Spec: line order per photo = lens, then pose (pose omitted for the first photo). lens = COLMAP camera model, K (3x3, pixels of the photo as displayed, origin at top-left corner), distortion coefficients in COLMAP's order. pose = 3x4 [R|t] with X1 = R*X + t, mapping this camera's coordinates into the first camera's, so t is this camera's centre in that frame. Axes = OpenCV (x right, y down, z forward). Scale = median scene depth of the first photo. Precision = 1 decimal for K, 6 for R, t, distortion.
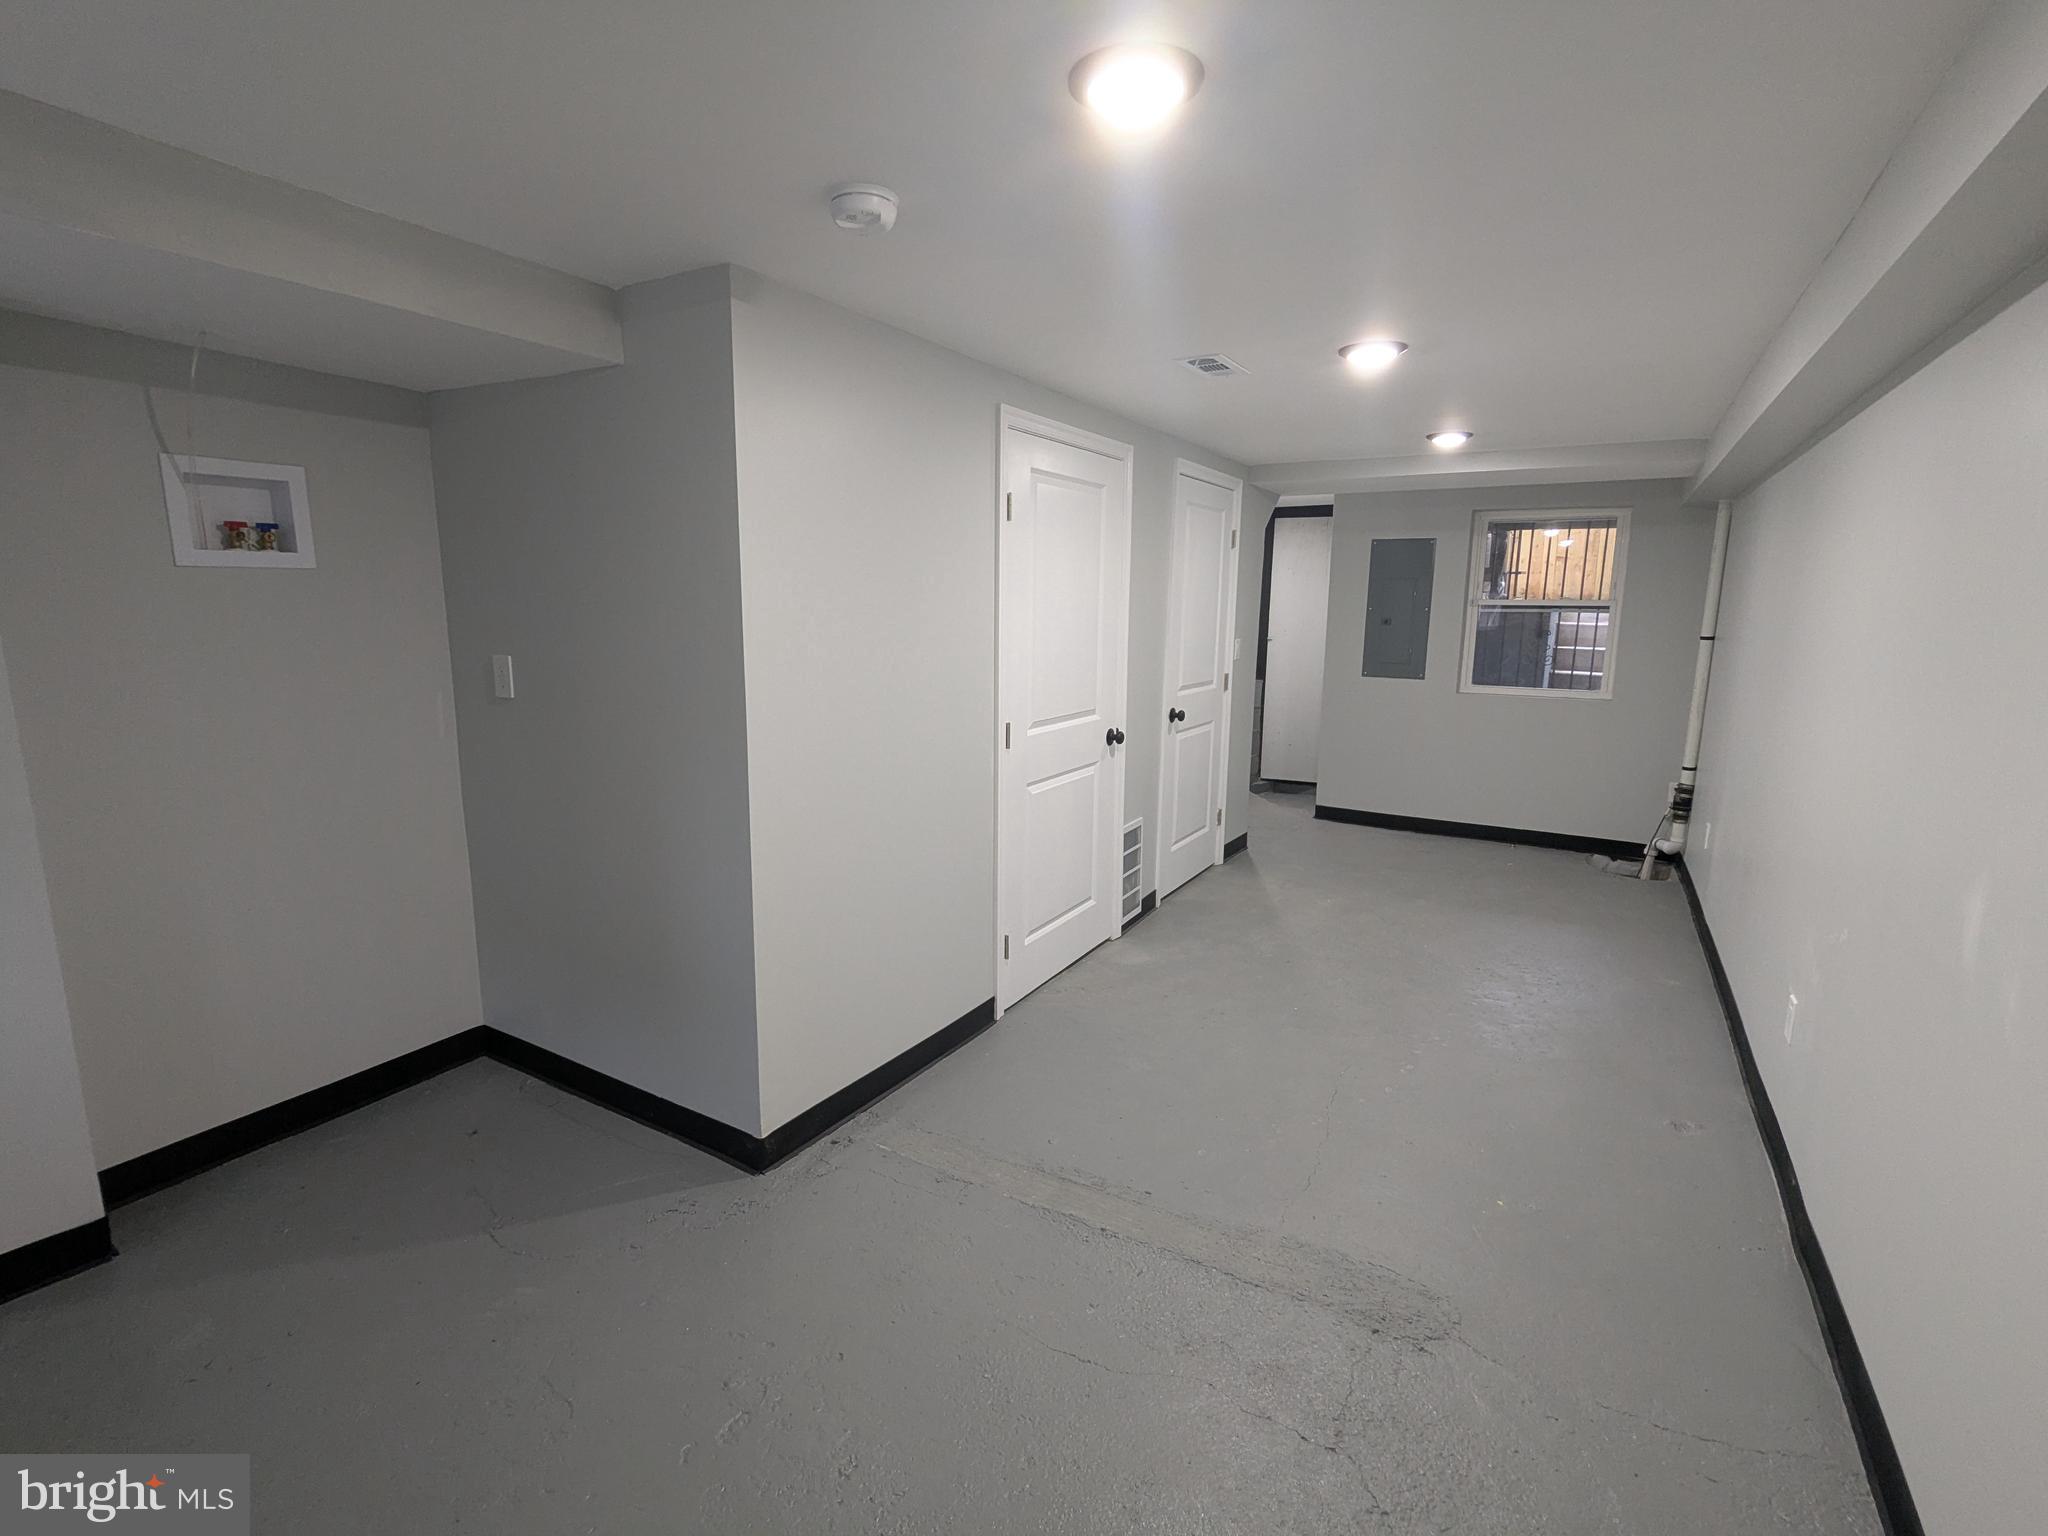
lens RADIAL K [[967.4, 0, 1018.2], [0, 967.4, 767.2], [0, 0, 1]] dist [-0.002784, 0.002125]
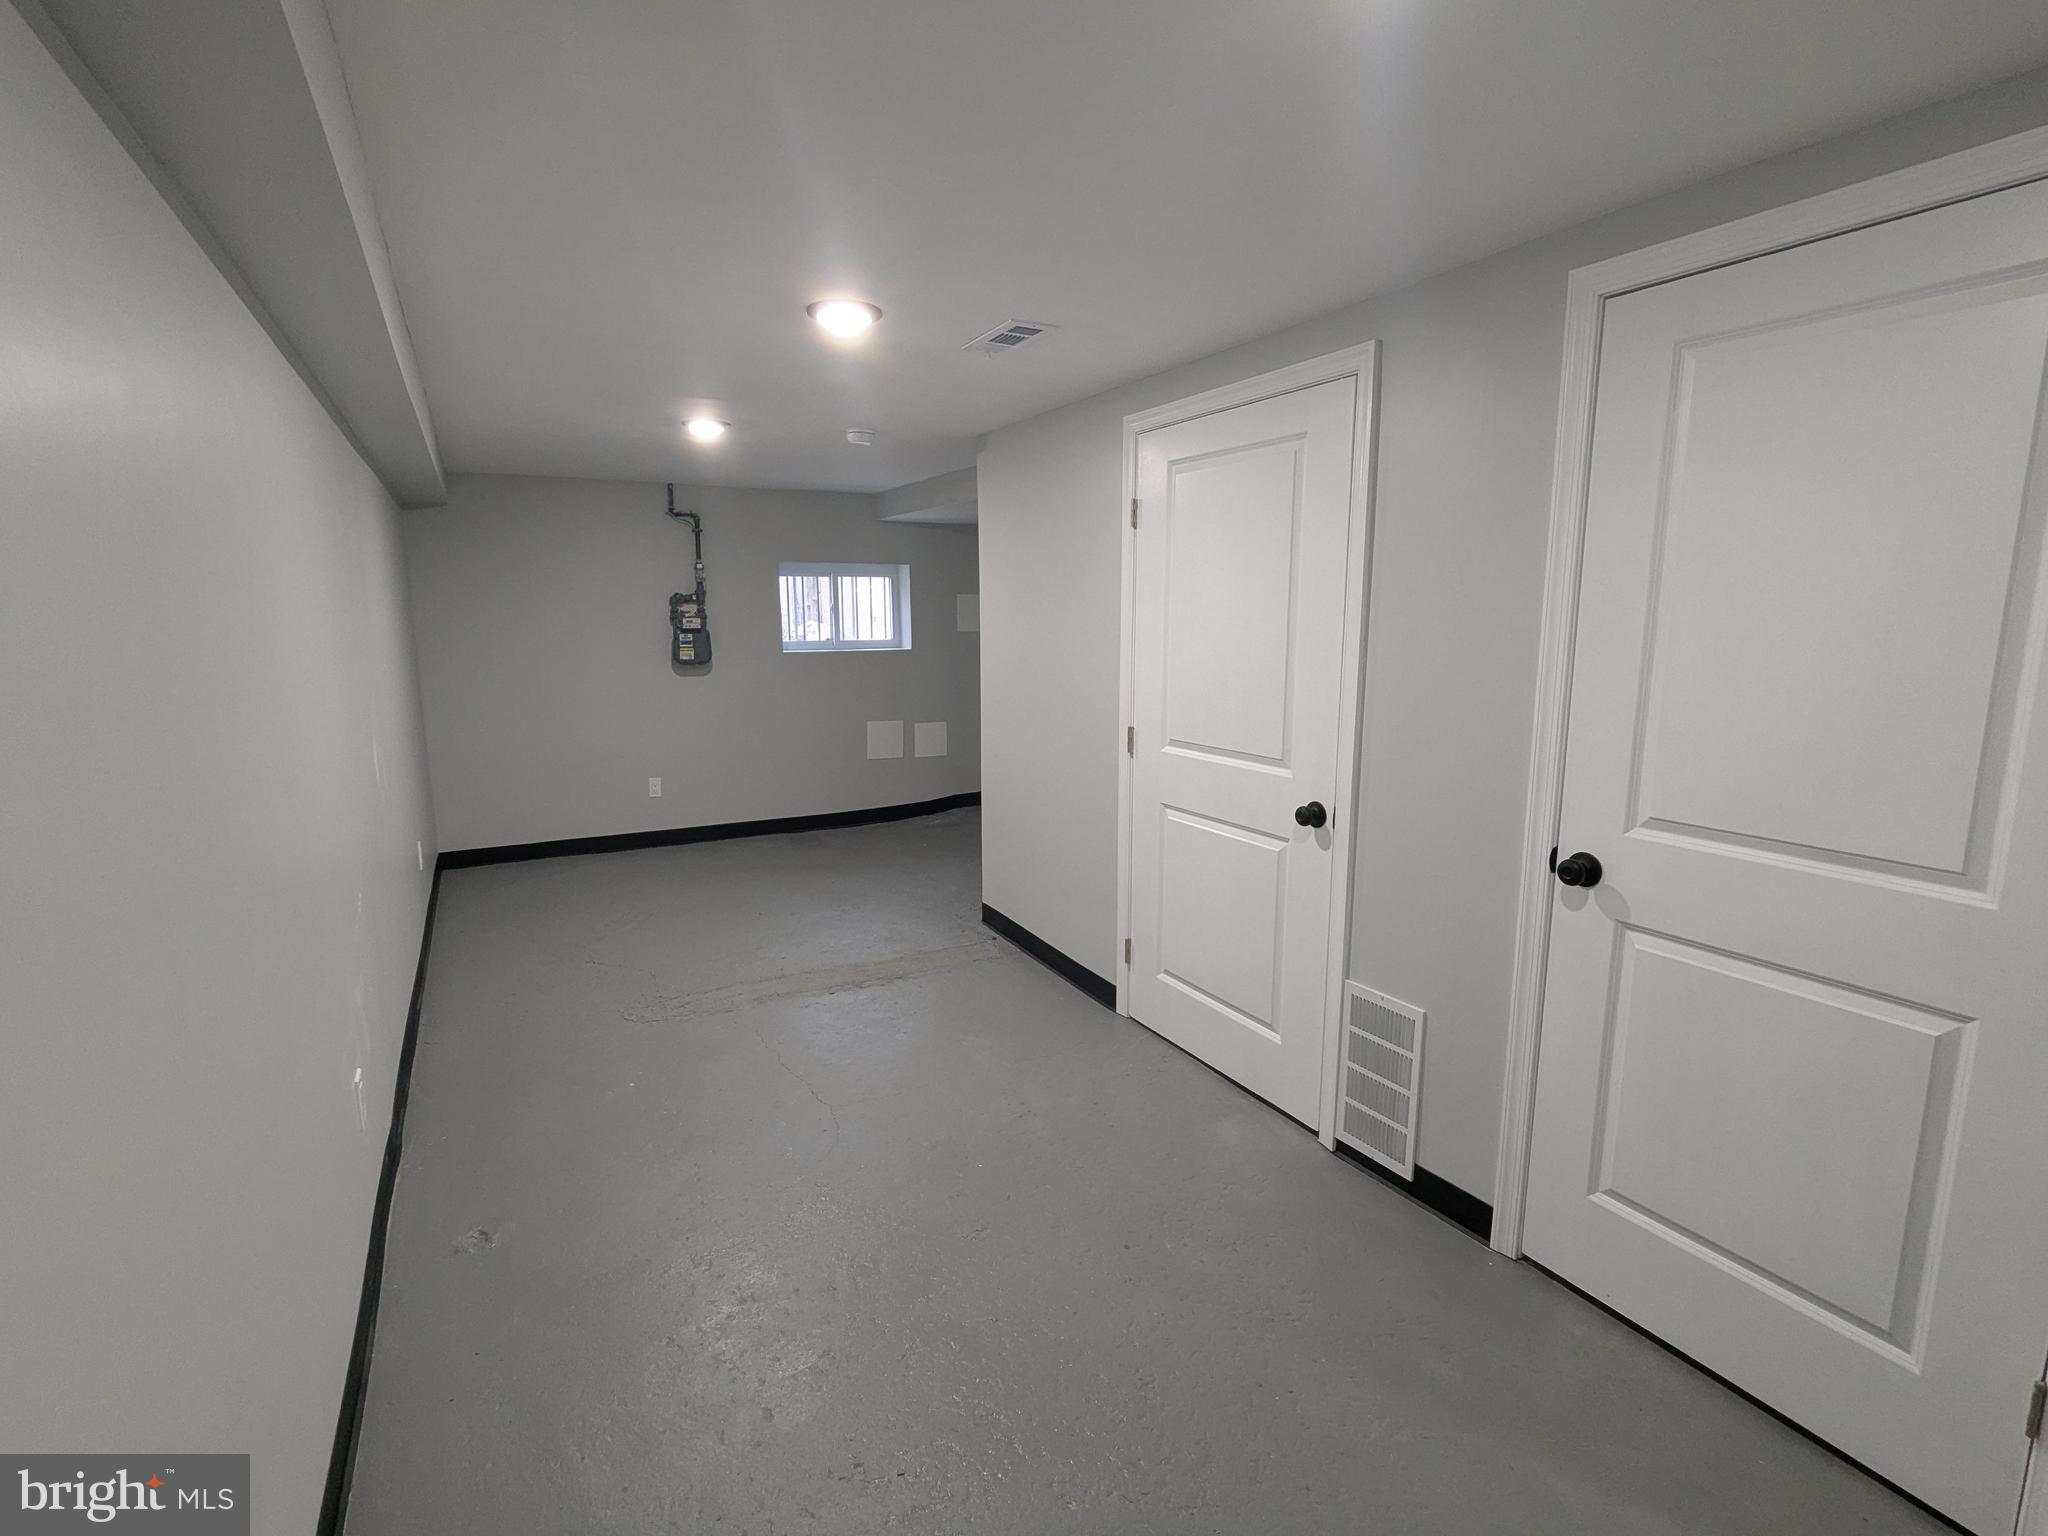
lens RADIAL K [[967.4, 0, 1018.2], [0, 967.4, 767.2], [0, 0, 1]] dist [-0.002784, 0.002125]
pose [[-0.515317, 0.128179, -0.847360, 0.875362], [-0.148823, 0.960344, 0.235776, -0.218067], [0.843979, 0.247606, -0.475805, 1.340123]]
